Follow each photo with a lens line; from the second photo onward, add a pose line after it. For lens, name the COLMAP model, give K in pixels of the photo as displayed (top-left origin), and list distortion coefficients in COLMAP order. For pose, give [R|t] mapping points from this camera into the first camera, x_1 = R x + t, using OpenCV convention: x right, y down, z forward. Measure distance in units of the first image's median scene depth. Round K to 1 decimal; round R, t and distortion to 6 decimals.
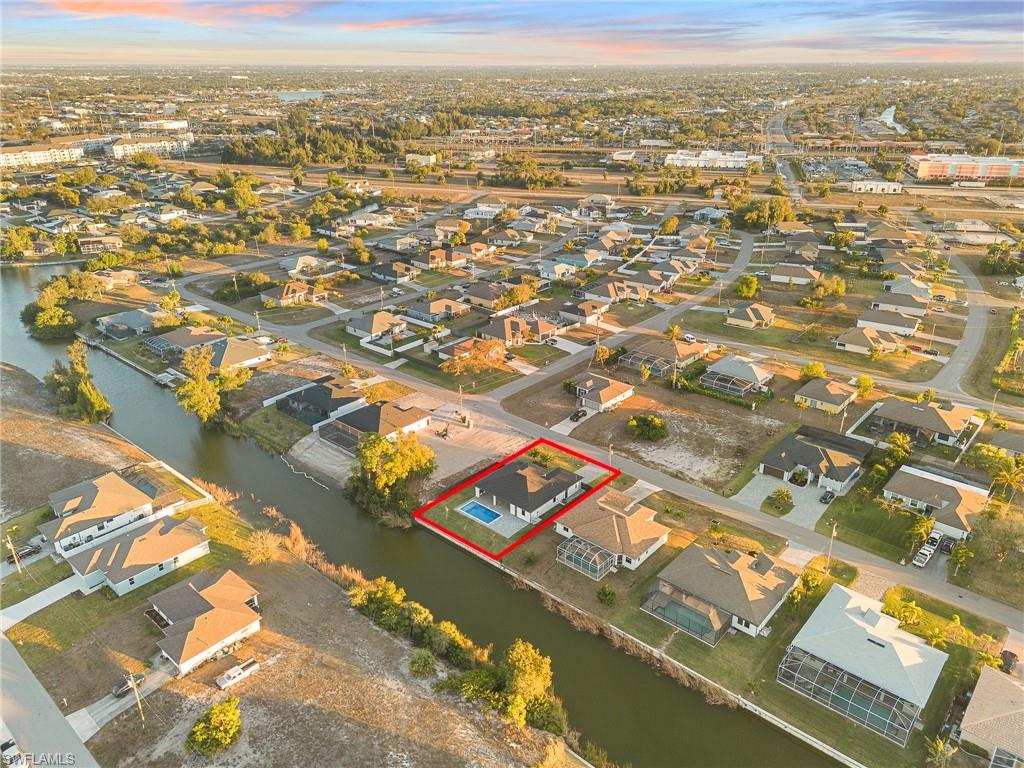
lens RADIAL K [[731.7, 0, 512.0], [0, 731.7, 384.0], [0, 0, 1]] dist [0.065921, -0.067737]
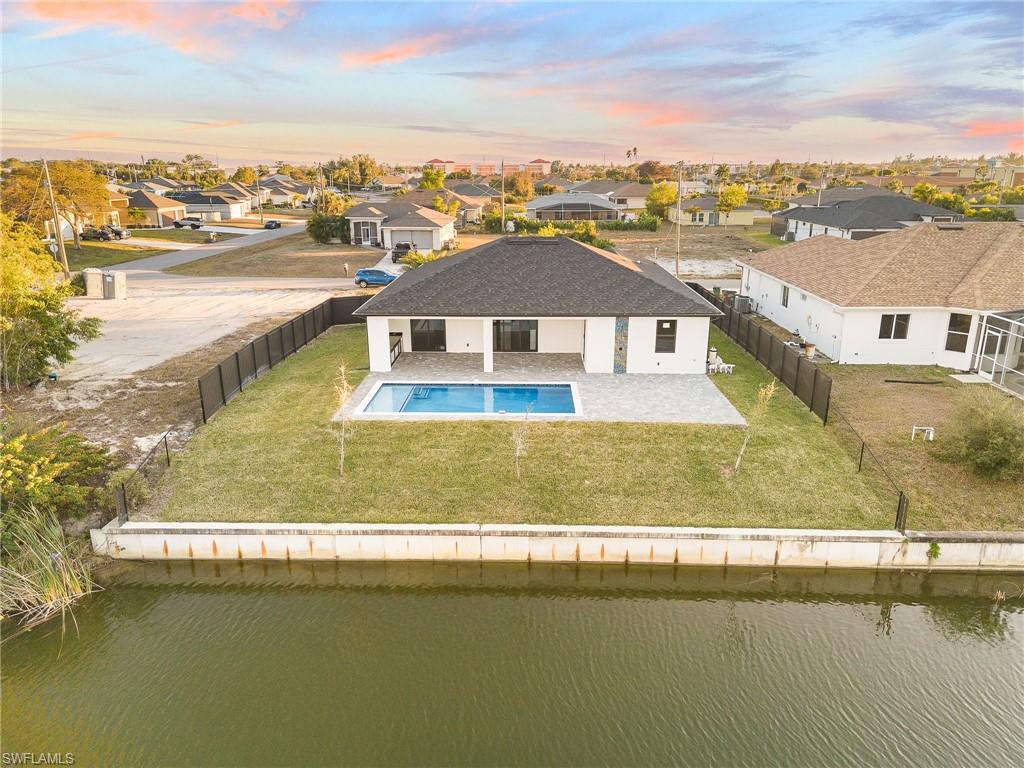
lens RADIAL K [[731.7, 0, 512.0], [0, 731.7, 384.0], [0, 0, 1]] dist [0.065921, -0.067737]
pose [[0.768680, -0.177425, 0.614534, -0.115646], [0.258126, 0.965098, -0.044234, 0.137930], [-0.585237, 0.192629, 0.787649, 0.631472]]
